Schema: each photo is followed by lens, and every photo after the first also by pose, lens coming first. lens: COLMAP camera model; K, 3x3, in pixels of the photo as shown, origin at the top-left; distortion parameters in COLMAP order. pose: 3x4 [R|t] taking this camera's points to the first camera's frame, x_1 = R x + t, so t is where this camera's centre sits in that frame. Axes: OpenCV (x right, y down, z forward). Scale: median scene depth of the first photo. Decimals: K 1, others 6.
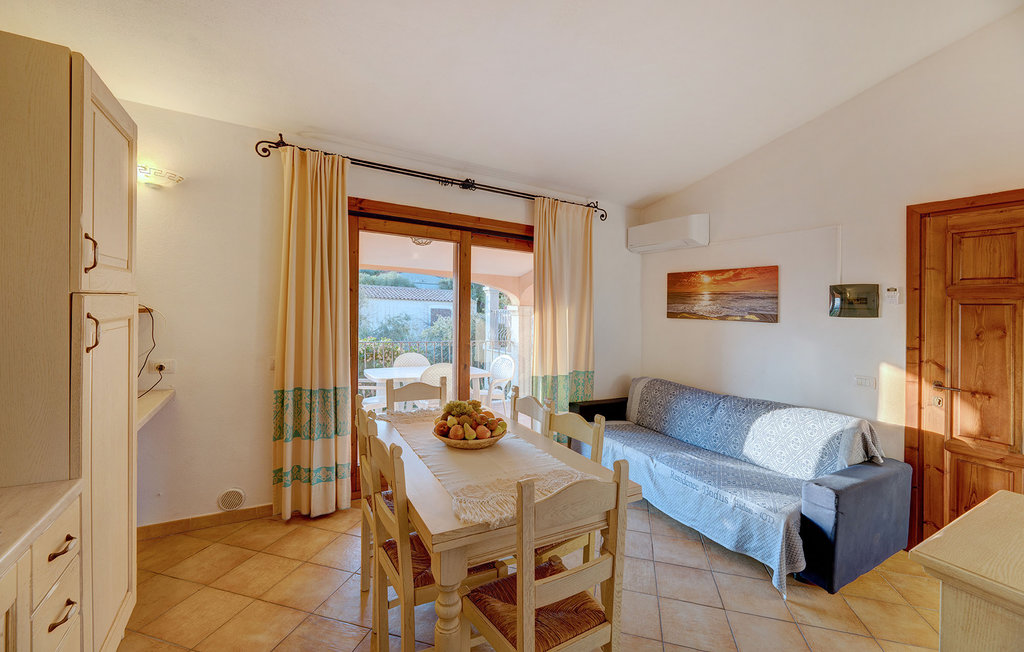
lens RADIAL K [[416.6, 0, 510.0], [0, 416.6, 302.9], [0, 0, 1]] dist [0.000466, 0.000029]
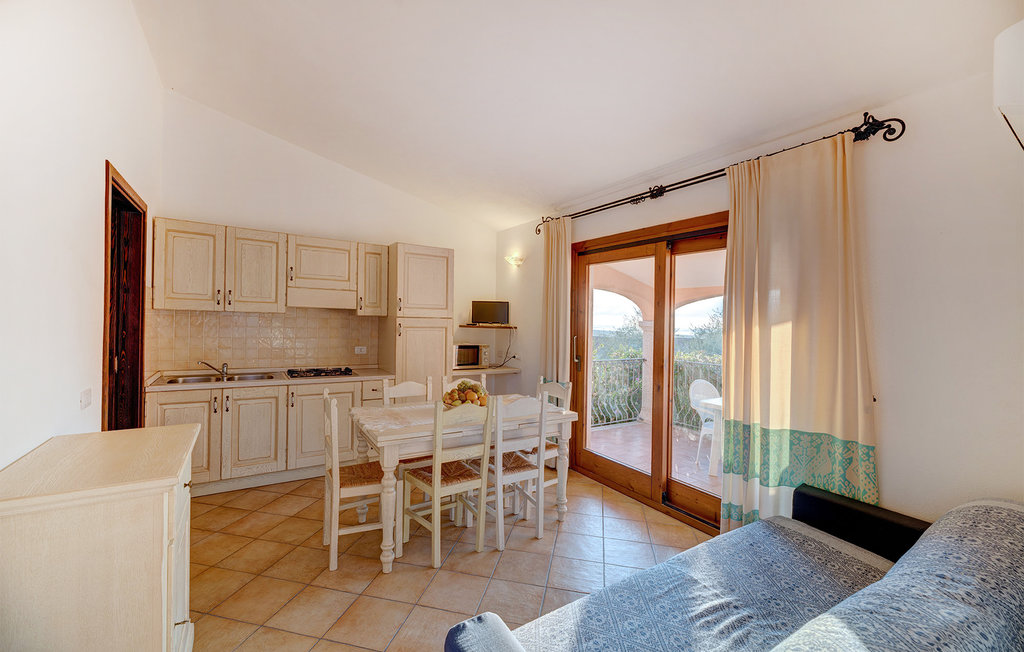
lens RADIAL K [[415.6, 0, 515.4], [0, 415.6, 332.3], [0, 0, 1]] dist [0.000017, -0.000065]
pose [[0.067264, -0.007279, -0.997709, 0.790783], [-0.011782, 0.999898, -0.008089, 0.038470], [0.997666, 0.012300, 0.067172, 0.616581]]
